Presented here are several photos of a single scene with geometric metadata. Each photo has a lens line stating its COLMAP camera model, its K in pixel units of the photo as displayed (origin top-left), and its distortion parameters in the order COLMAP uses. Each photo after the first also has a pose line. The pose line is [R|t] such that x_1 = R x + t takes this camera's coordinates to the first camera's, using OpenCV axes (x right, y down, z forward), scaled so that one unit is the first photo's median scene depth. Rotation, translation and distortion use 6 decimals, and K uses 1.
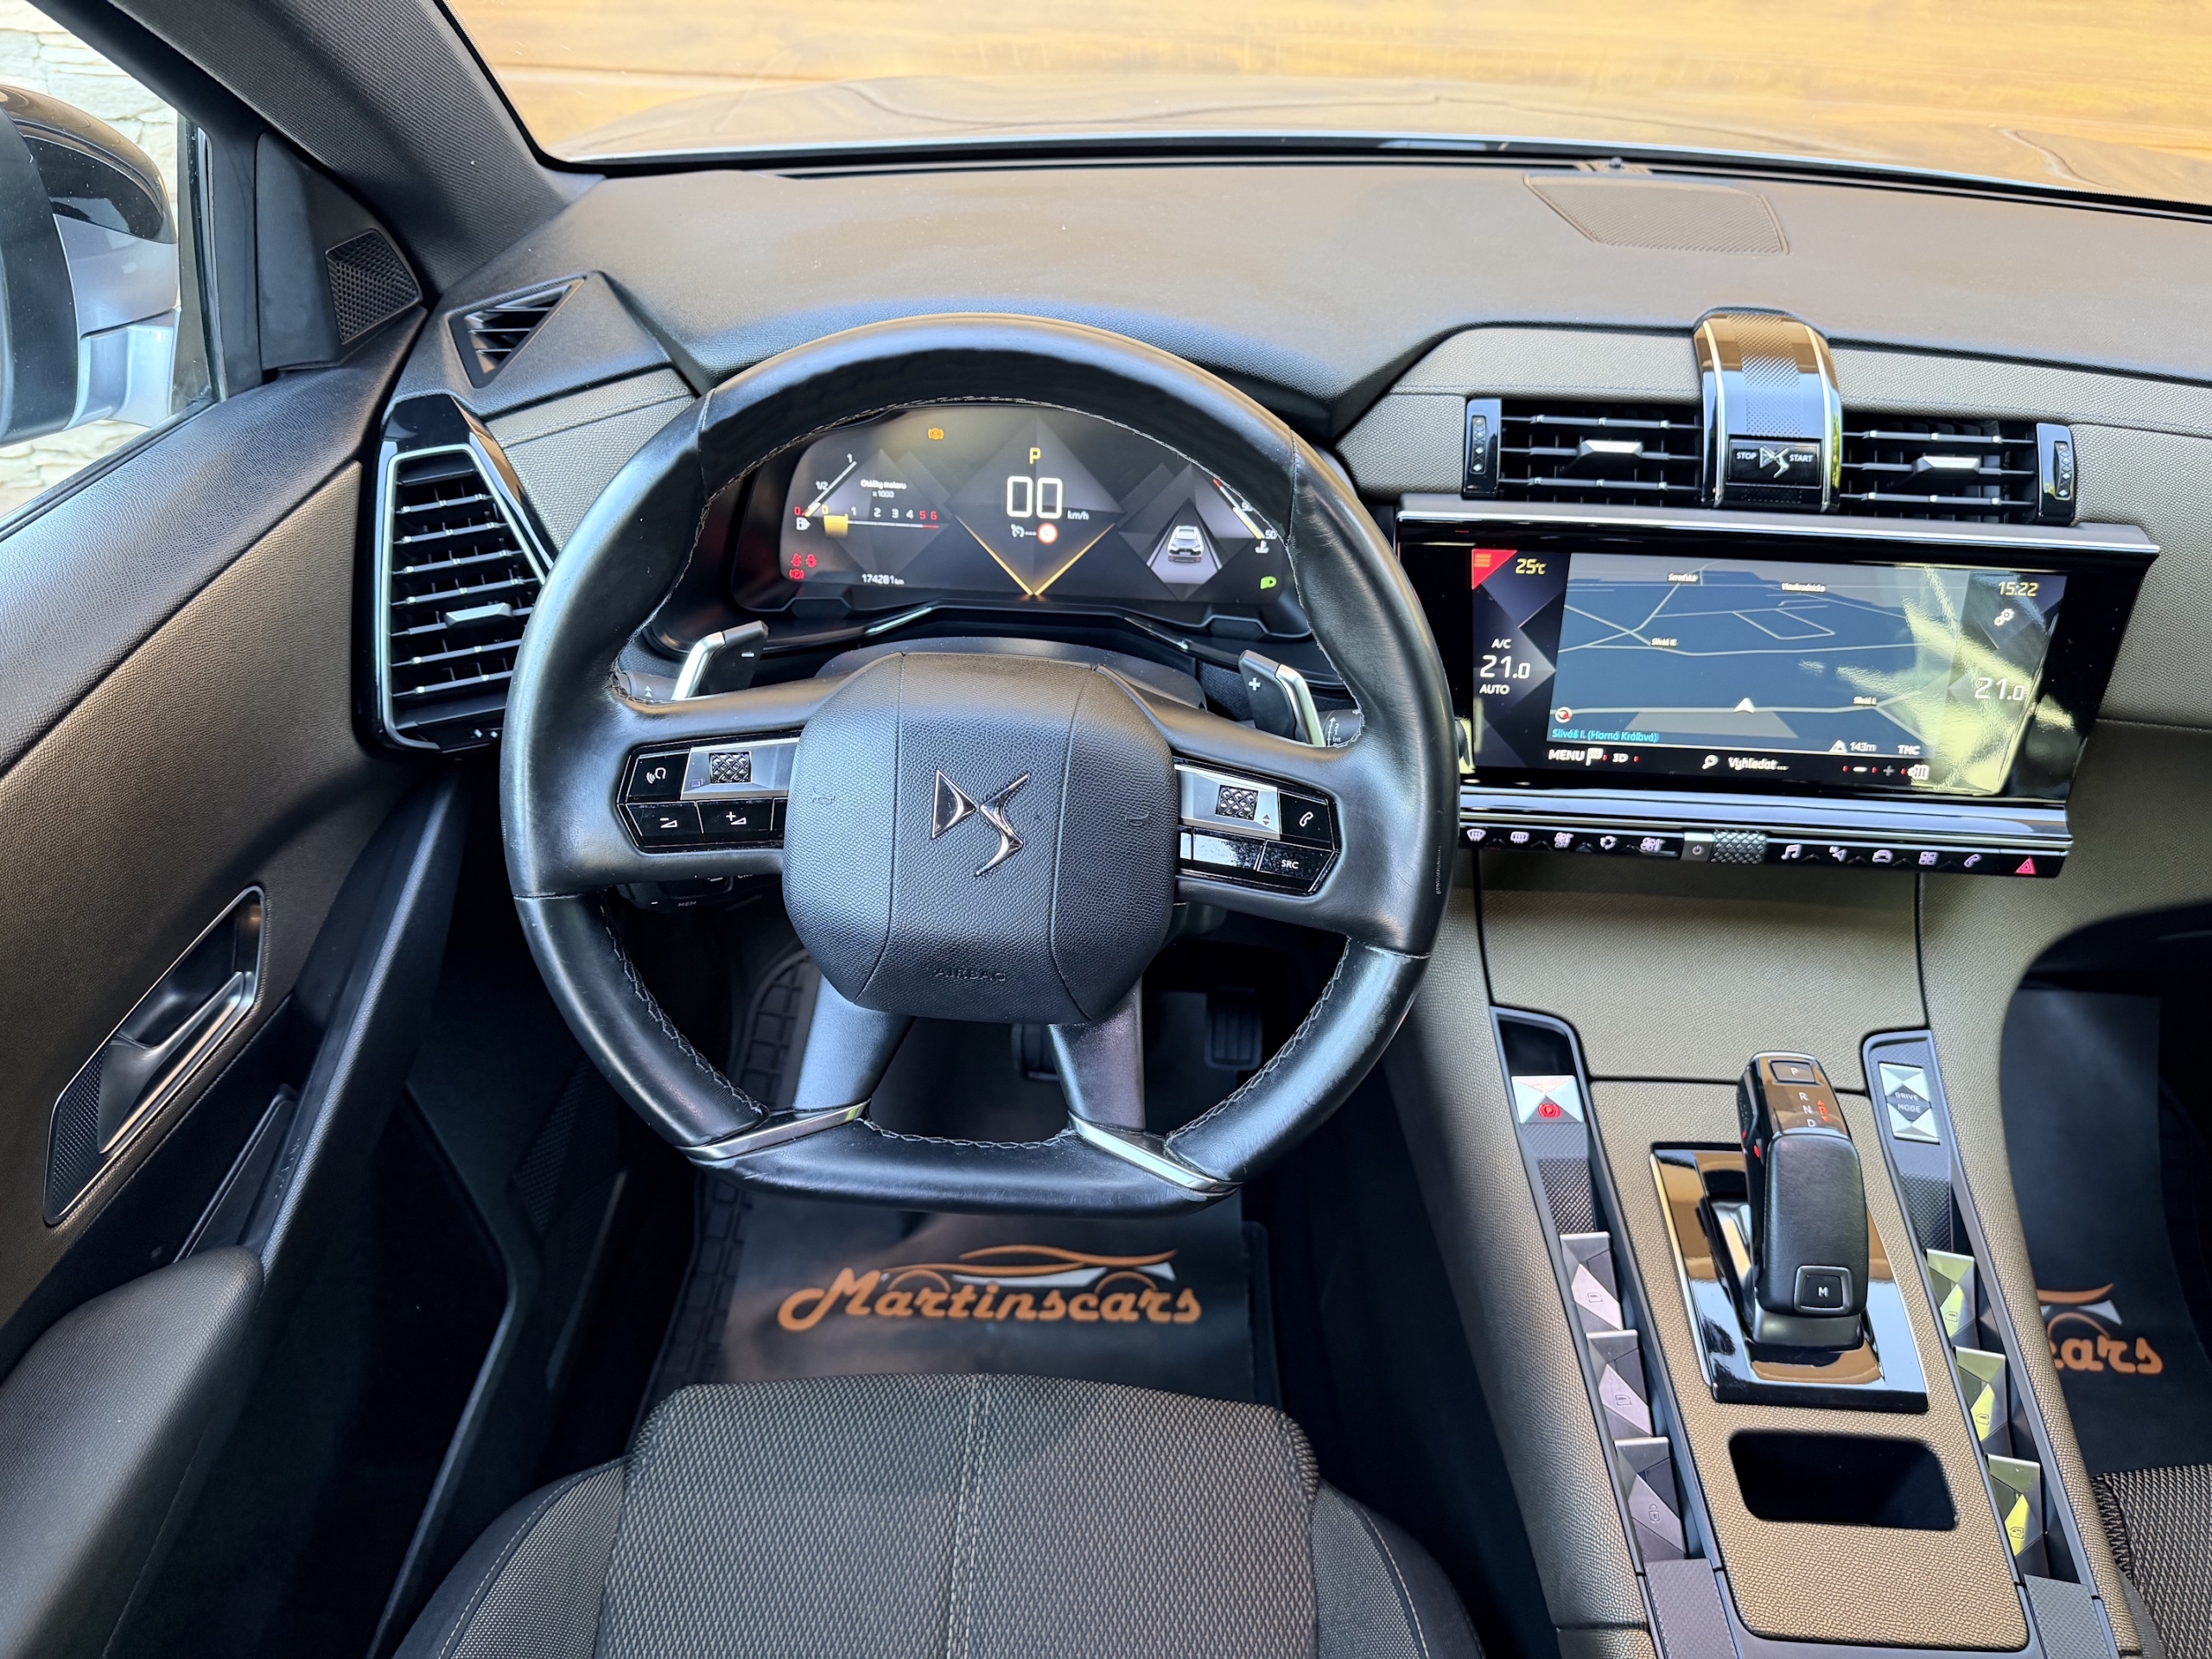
lens RADIAL K [[1576.9, 0, 1084.2], [0, 1576.9, 826.3], [0, 0, 1]] dist [0.013756, -0.025814]
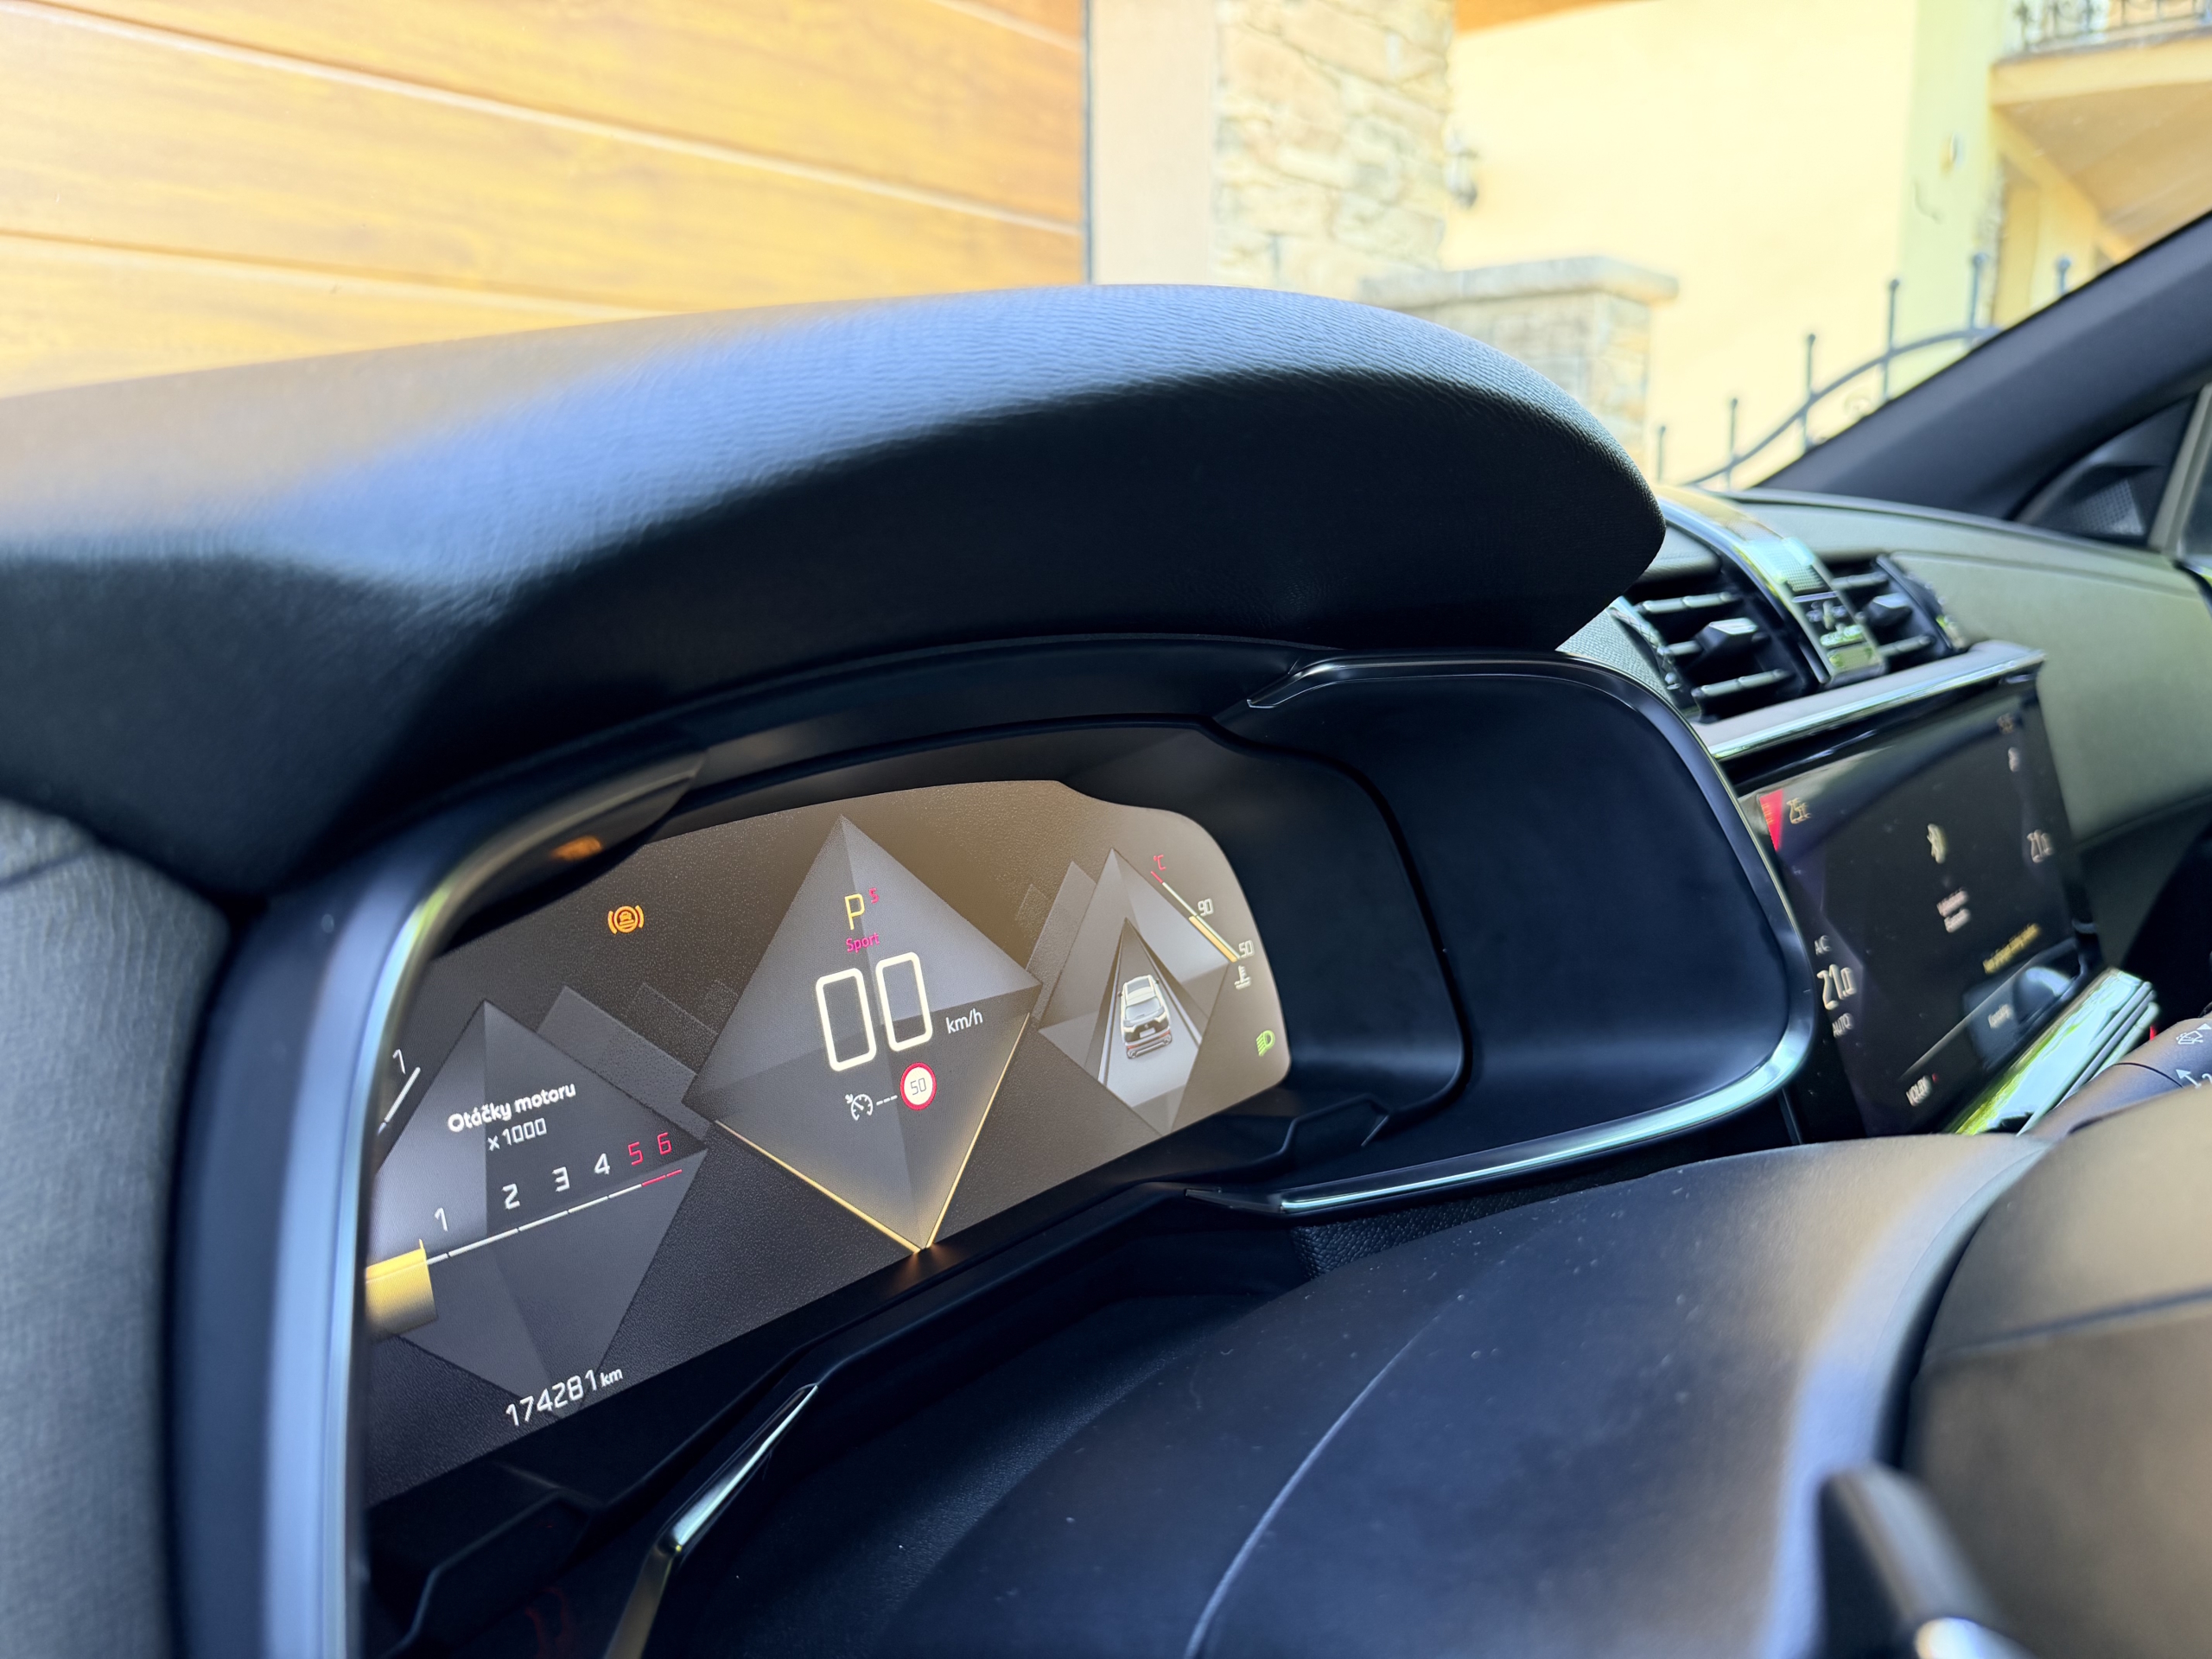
lens RADIAL K [[1576.9, 0, 1033.0], [0, 1576.9, 820.8], [0, 0, 1]] dist [0.013756, -0.025814]
pose [[0.658669, -0.183229, 0.729782, -0.314781], [0.453508, 0.870605, -0.190730, -0.173552], [-0.600404, 0.456590, 0.656537, 0.768605]]
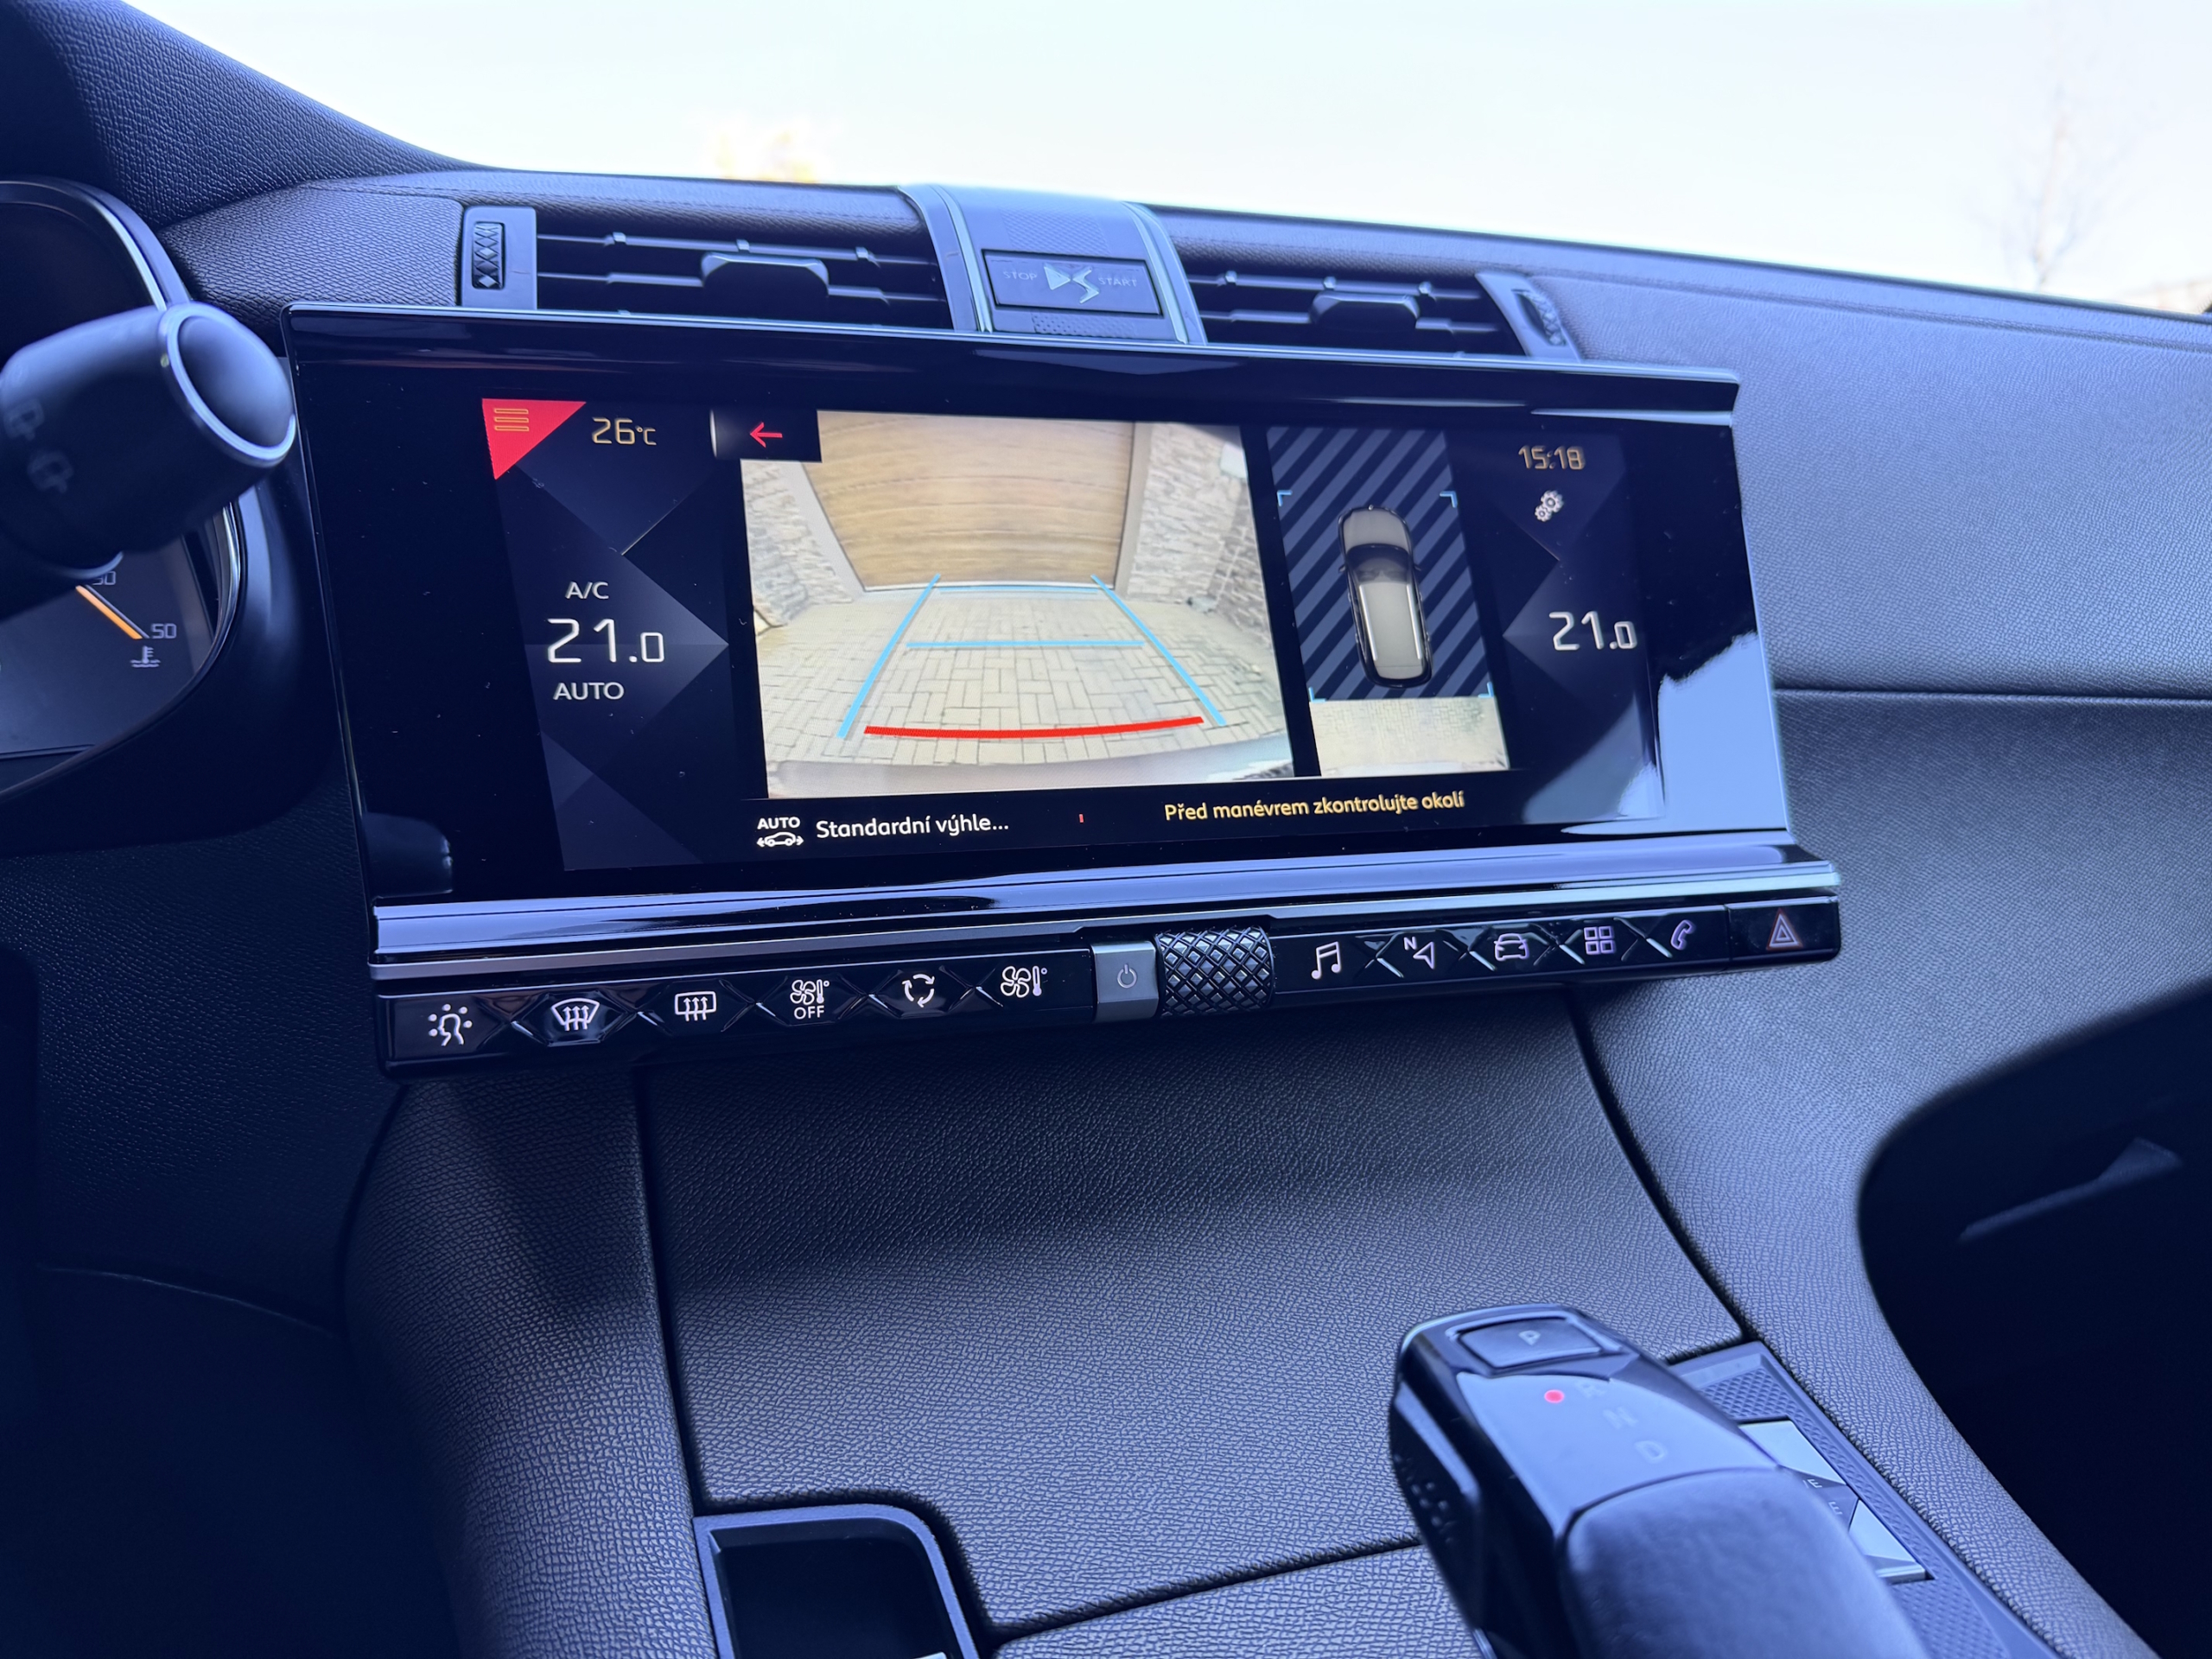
lens RADIAL K [[1576.9, 0, 1116.5], [0, 1576.9, 831.1], [0, 0, 1]] dist [0.013756, -0.025814]
pose [[0.938218, -0.075517, 0.337703, 0.247400], [0.240533, 0.843911, -0.479540, 0.178110], [-0.248778, 0.531142, 0.809937, 0.640316]]
